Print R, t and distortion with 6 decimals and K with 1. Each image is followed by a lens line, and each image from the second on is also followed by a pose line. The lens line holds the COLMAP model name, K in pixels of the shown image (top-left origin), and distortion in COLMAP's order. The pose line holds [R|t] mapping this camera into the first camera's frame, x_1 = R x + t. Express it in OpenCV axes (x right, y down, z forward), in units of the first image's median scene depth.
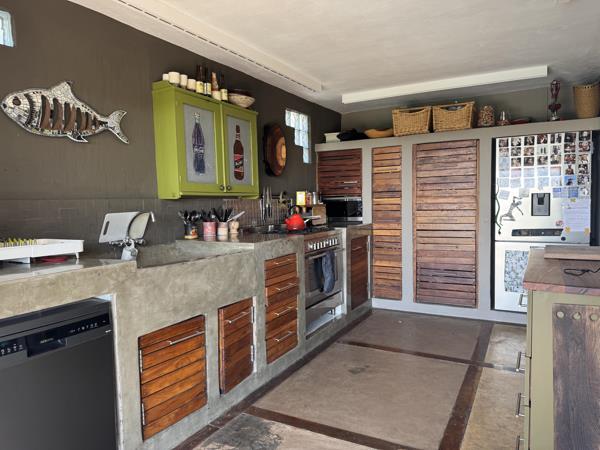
lens RADIAL K [[428.3, 0, 299.2], [0, 428.3, 226.2], [0, 0, 1]] dist [-0.006285, -0.001064]
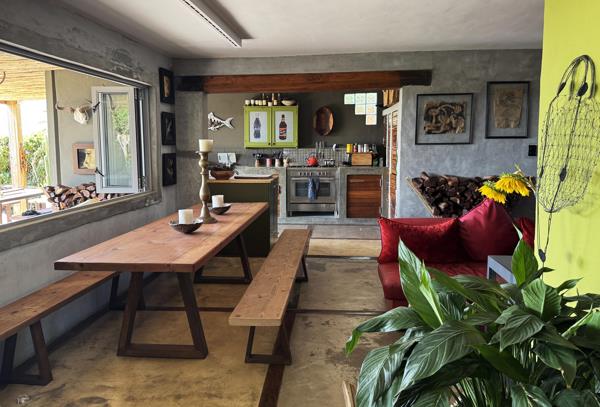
lens RADIAL K [[467.4, 0, 299.5], [0, 467.4, 203.7], [0, 0, 1]] dist [0.003378, -0.003129]
pose [[0.396920, 0.134388, -0.907962, 2.216326], [-0.050969, 0.990924, 0.124386, -0.090437], [0.916437, -0.003093, 0.400167, 0.127627]]
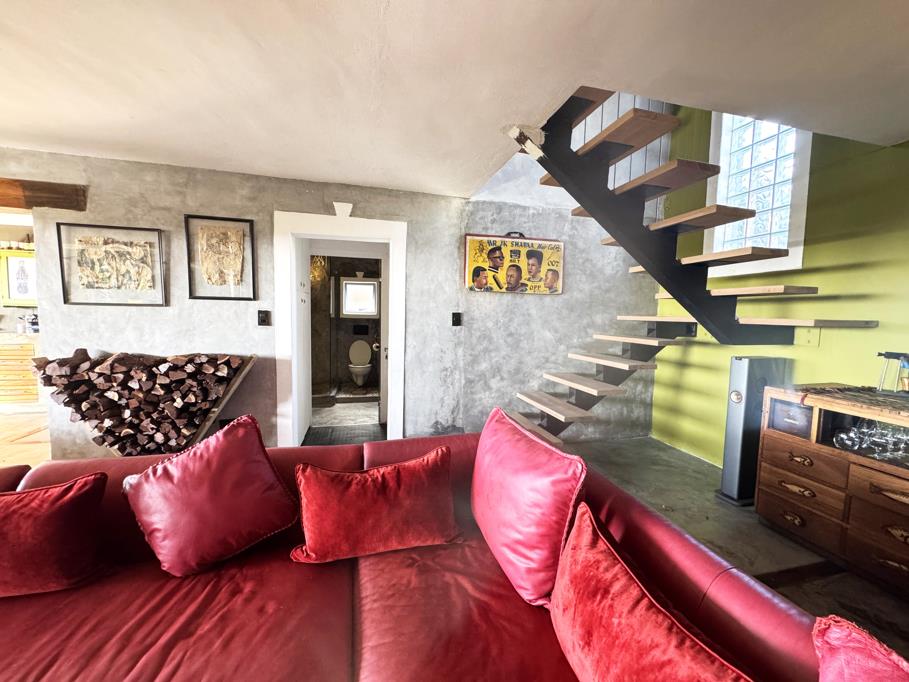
lens RADIAL K [[364.5, 0, 455.6], [0, 364.5, 339.8], [0, 0, 1]] dist [0.001430, 0.000197]
pose [[0.683789, 0.090633, -0.724029, 2.029355], [-0.075406, 0.995721, 0.053428, -0.139962], [0.725773, 0.018062, 0.687697, 1.183160]]
